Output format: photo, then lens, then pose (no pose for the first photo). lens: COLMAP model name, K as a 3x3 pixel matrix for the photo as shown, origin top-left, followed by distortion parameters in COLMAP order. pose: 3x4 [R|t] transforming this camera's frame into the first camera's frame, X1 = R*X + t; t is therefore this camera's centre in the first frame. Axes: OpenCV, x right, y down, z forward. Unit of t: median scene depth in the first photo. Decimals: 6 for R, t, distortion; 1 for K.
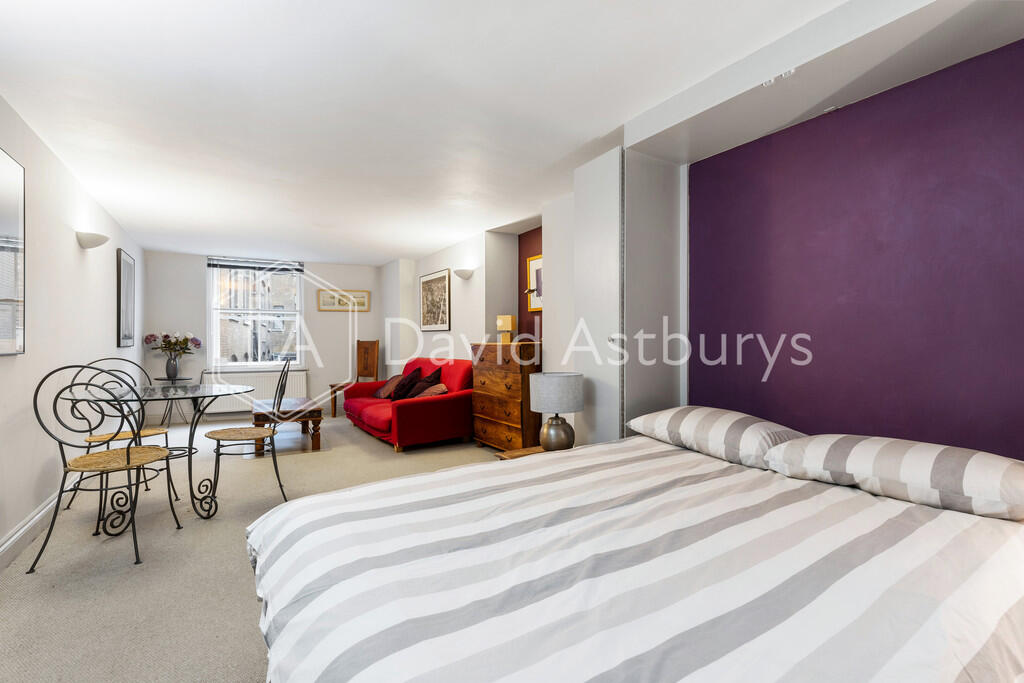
lens RADIAL K [[456.7, 0, 512.0], [0, 456.7, 341.5], [0, 0, 1]] dist [-0.000144, -0.000211]
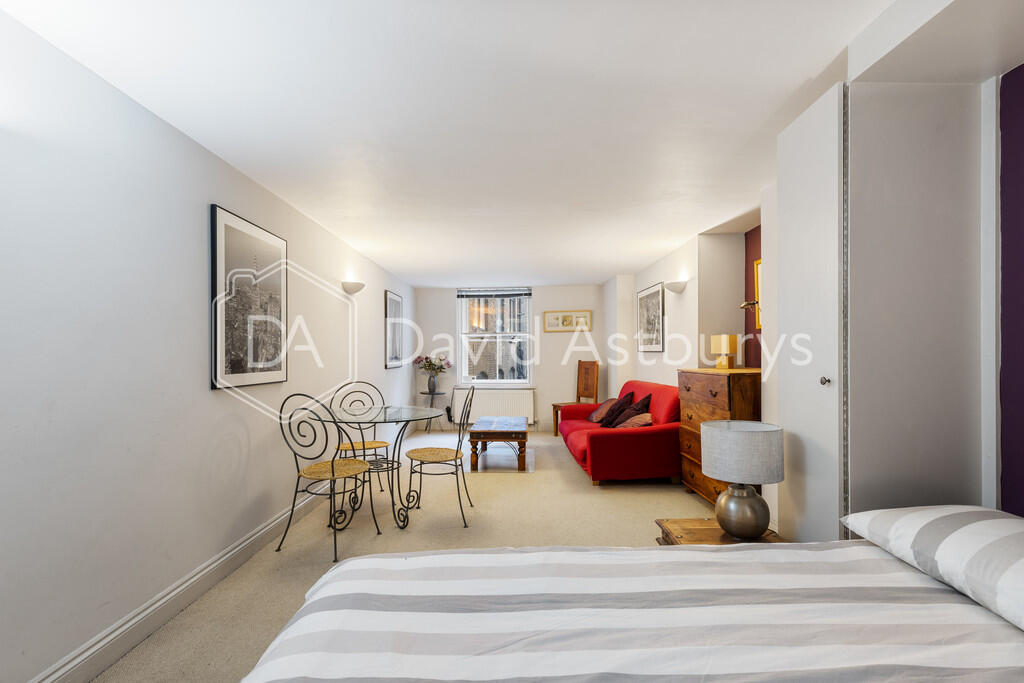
lens RADIAL K [[459.0, 0, 513.0], [0, 459.0, 354.7], [0, 0, 1]] dist [0.001176, 0.000056]
pose [[0.850567, -0.004773, -0.525845, 0.103231], [0.005567, 0.999985, -0.000072, -0.025404], [0.525837, -0.002866, 0.850581, 0.114385]]
